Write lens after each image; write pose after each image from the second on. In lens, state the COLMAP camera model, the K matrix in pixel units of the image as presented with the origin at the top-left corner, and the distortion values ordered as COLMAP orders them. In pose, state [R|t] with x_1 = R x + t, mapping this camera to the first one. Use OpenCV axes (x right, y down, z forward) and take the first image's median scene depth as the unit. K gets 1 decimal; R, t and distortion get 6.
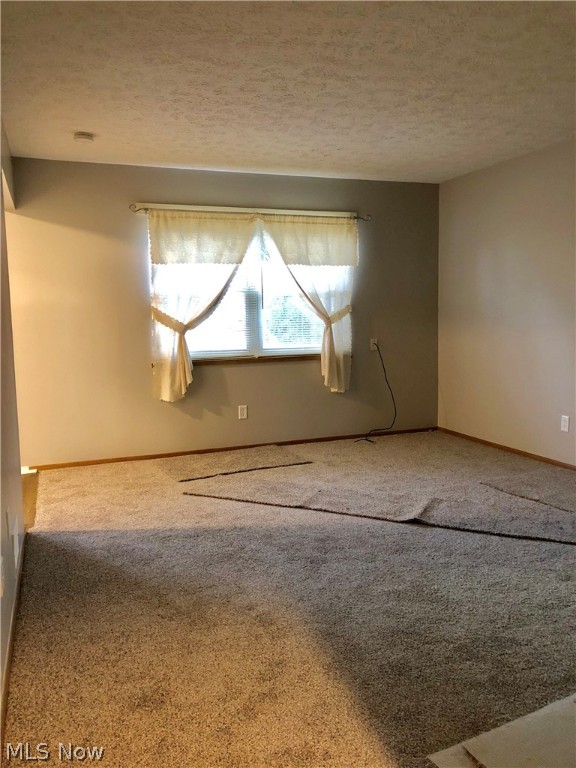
lens RADIAL K [[624.2, 0, 288.0], [0, 624.2, 384.0], [0, 0, 1]] dist [0.003831, -0.011916]
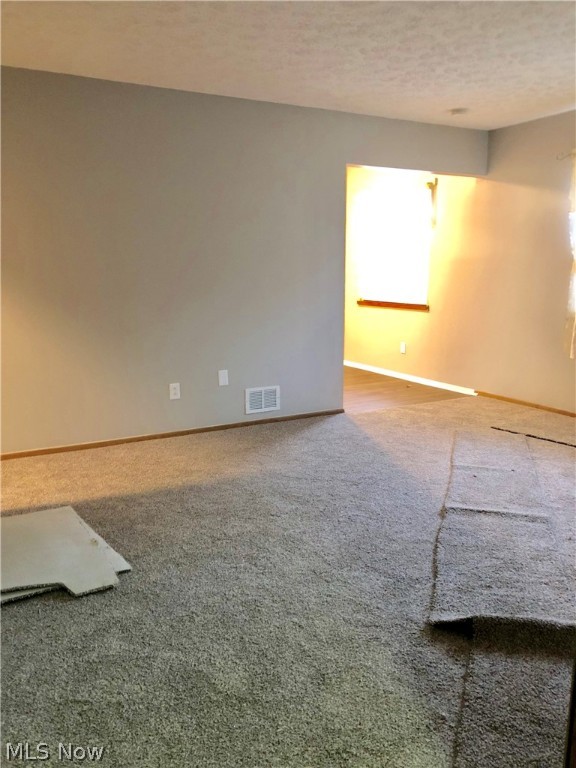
lens RADIAL K [[624.2, 0, 288.0], [0, 624.2, 384.0], [0, 0, 1]] dist [0.003831, -0.011916]
pose [[0.138424, 0.202167, -0.969519, 0.967446], [-0.107931, 0.976192, 0.188149, -0.093260], [0.984474, 0.078597, 0.156949, 0.607483]]
